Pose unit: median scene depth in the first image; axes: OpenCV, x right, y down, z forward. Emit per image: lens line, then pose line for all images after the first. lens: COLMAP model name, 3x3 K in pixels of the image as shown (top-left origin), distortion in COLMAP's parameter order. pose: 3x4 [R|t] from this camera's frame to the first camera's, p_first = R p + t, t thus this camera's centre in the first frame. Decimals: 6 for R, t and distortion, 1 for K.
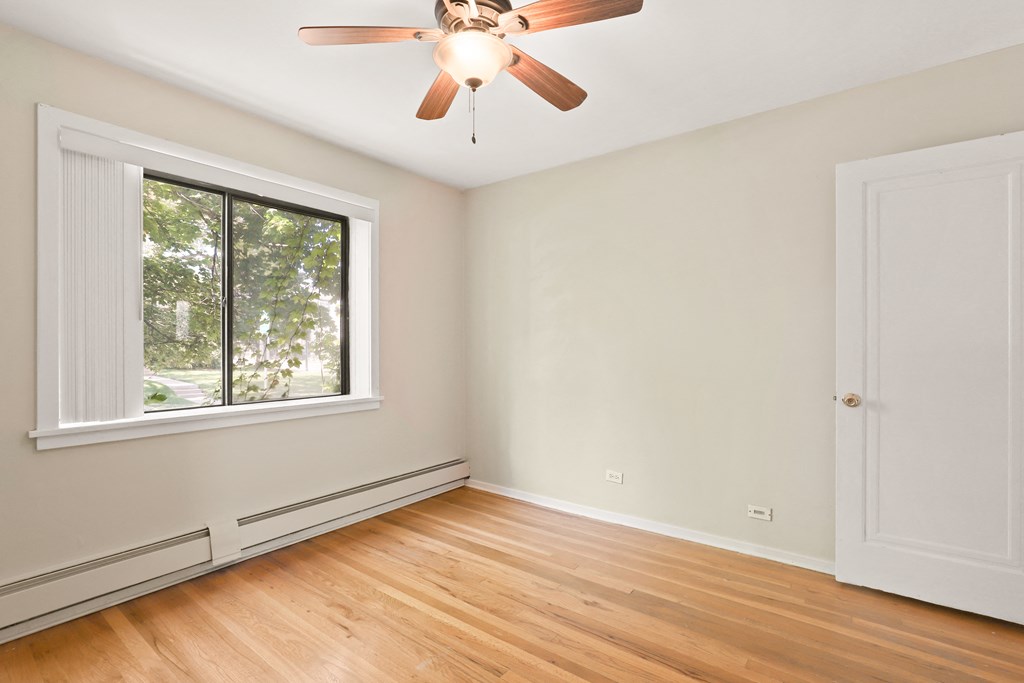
lens RADIAL K [[481.2, 0, 509.3], [0, 481.2, 355.9], [0, 0, 1]] dist [-0.001140, 0.000117]
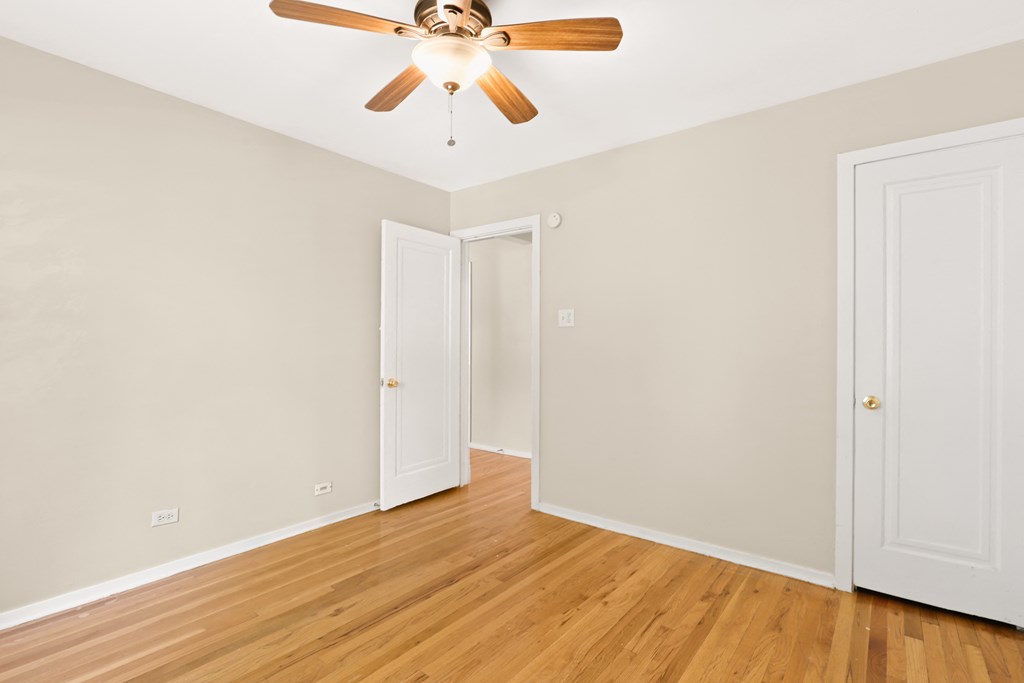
lens RADIAL K [[491.4, 0, 509.4], [0, 491.4, 363.5], [0, 0, 1]] dist [-0.001266, 0.000430]
pose [[0.006618, -0.034786, 0.999373, -0.718793], [0.019490, 0.999209, 0.034651, -0.014033], [-0.999788, 0.019248, 0.007291, 0.568219]]
